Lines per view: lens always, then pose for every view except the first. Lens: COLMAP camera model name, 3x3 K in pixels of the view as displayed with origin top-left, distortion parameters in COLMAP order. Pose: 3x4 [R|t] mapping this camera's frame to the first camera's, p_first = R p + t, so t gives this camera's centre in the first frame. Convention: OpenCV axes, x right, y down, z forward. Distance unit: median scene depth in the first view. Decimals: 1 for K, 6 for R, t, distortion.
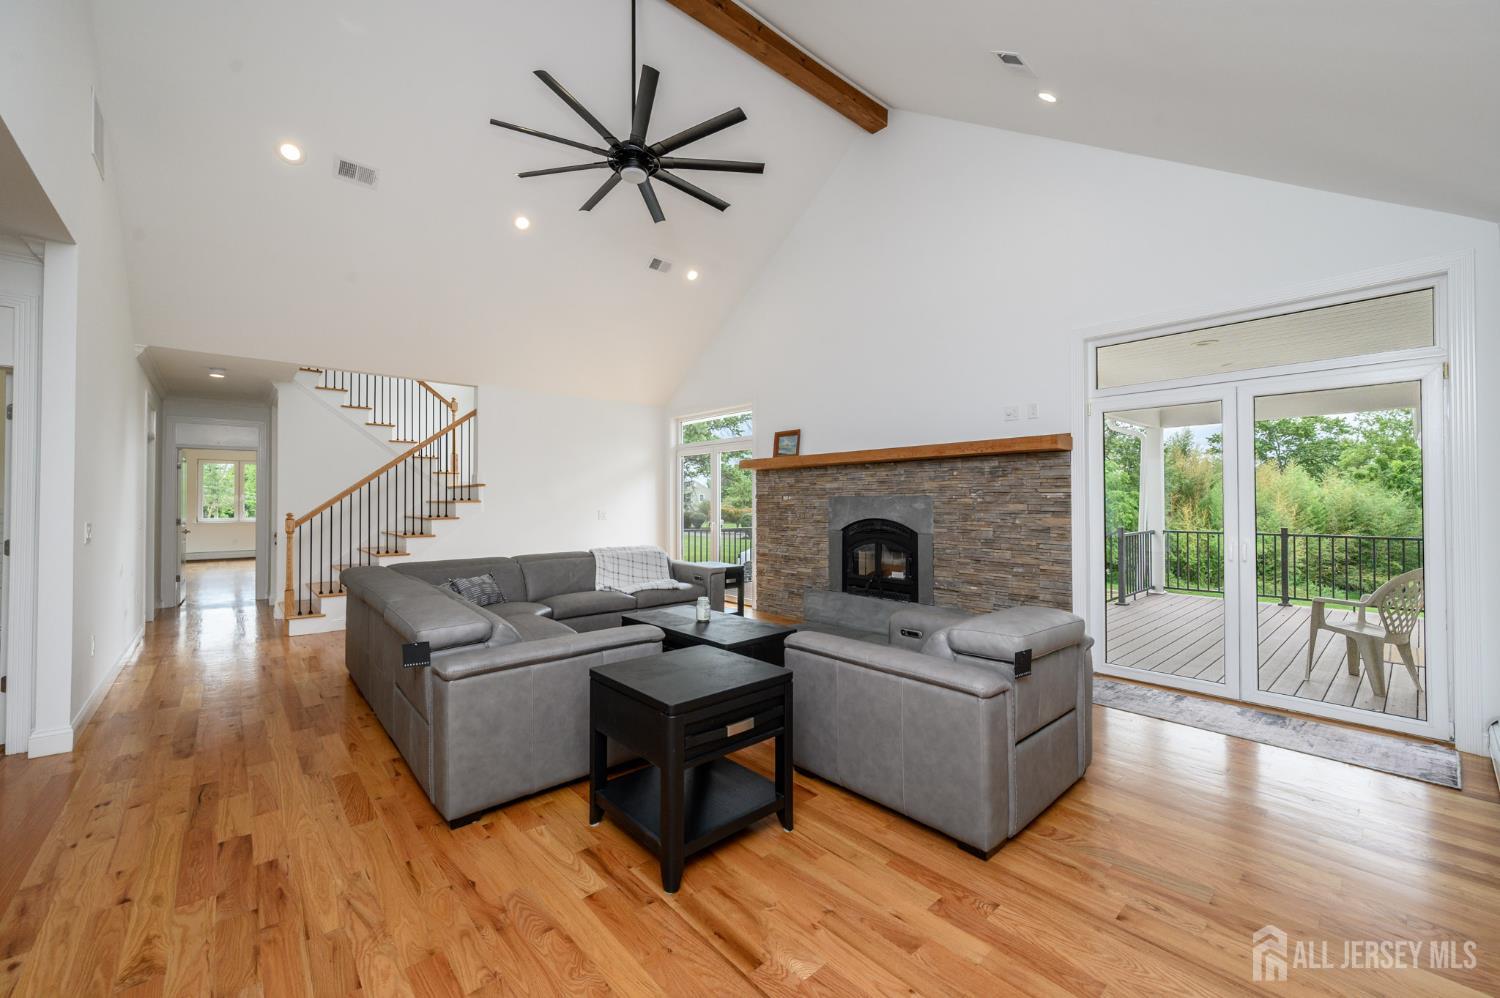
lens RADIAL K [[588.5, 0, 750.0], [0, 588.5, 499.0], [0, 0, 1]] dist [0.000329, -0.000415]
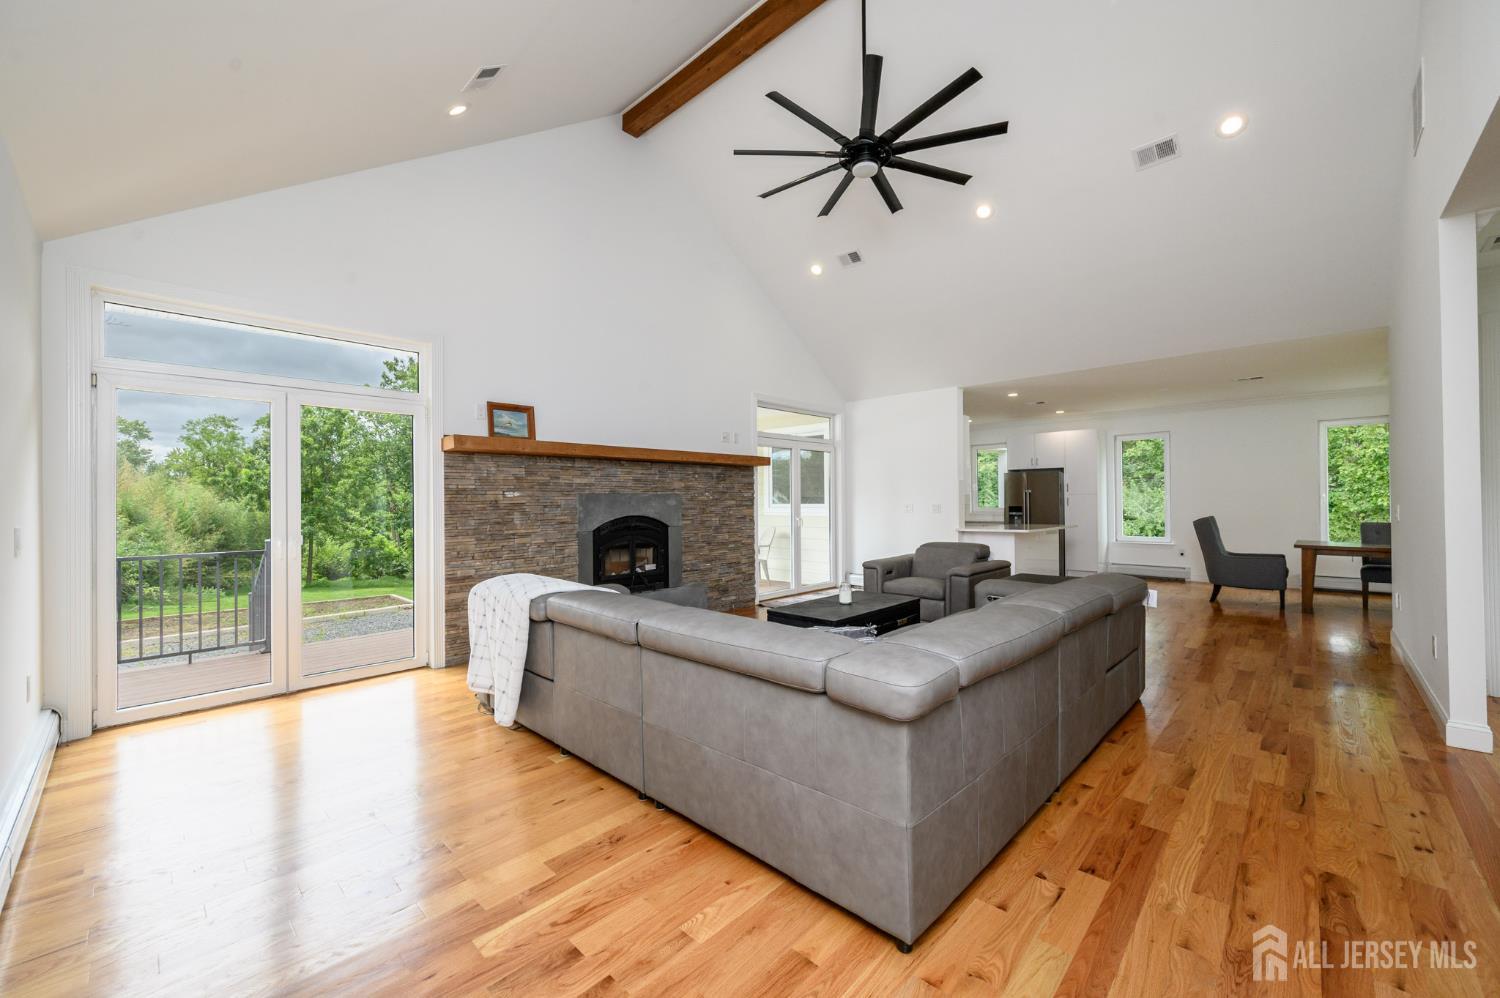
lens RADIAL K [[588.5, 0, 750.0], [0, 588.5, 499.0], [0, 0, 1]] dist [0.000329, -0.000415]
pose [[-0.084905, 0.005391, 0.996374, -0.835456], [0.004762, 0.999976, -0.005005, 0.010894], [-0.996378, 0.004320, -0.084929, 0.909527]]
